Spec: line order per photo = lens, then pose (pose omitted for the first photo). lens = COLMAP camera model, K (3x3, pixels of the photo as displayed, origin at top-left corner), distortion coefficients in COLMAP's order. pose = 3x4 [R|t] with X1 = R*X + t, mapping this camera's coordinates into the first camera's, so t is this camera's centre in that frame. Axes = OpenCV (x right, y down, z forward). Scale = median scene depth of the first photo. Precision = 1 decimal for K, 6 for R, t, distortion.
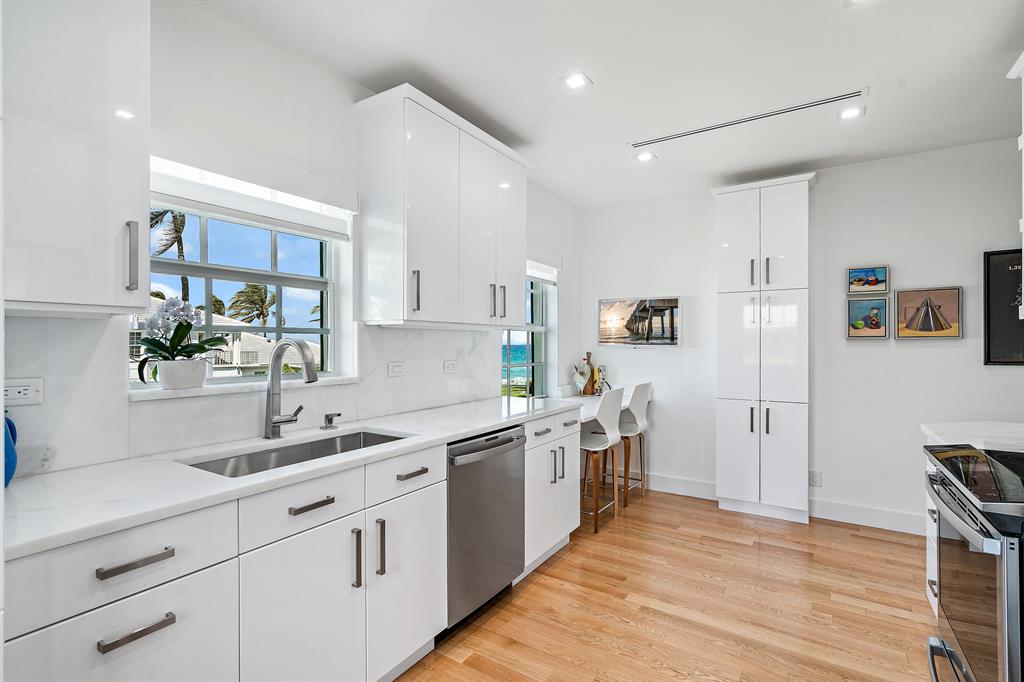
lens RADIAL K [[478.9, 0, 509.6], [0, 478.9, 345.4], [0, 0, 1]] dist [-0.000438, 0.000185]
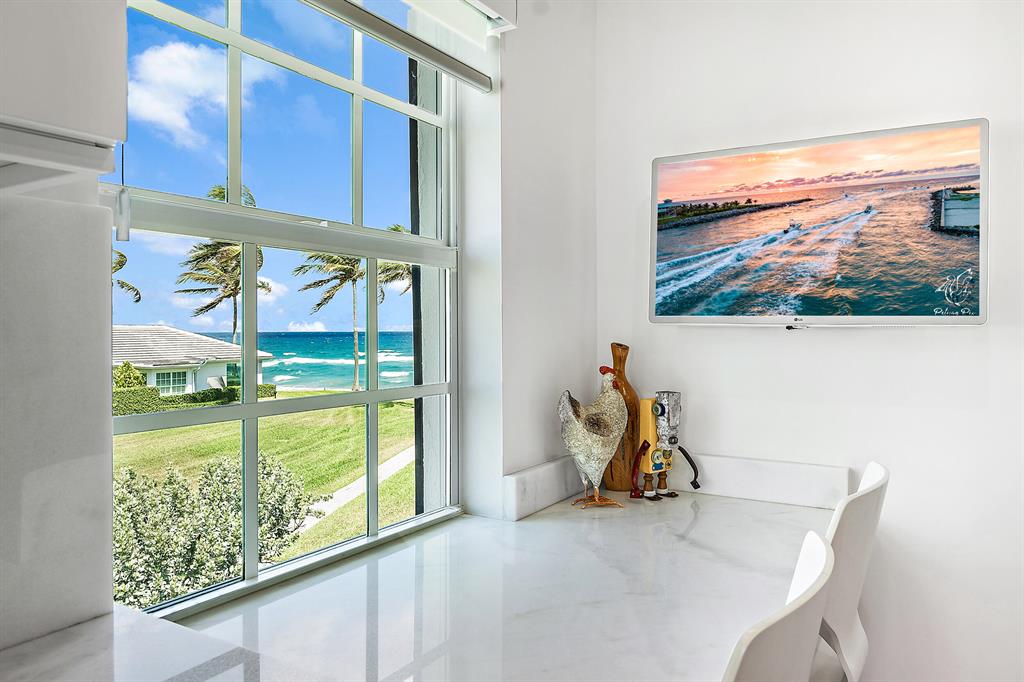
lens RADIAL K [[714.0, 0, 512.4], [0, 714.0, 328.7], [0, 0, 1]] dist [-0.004038, -0.002091]
pose [[0.999759, -0.004107, 0.021558, 0.176873], [0.004197, 0.999983, -0.004126, 0.012807], [-0.021541, 0.004216, 0.999759, 1.105806]]
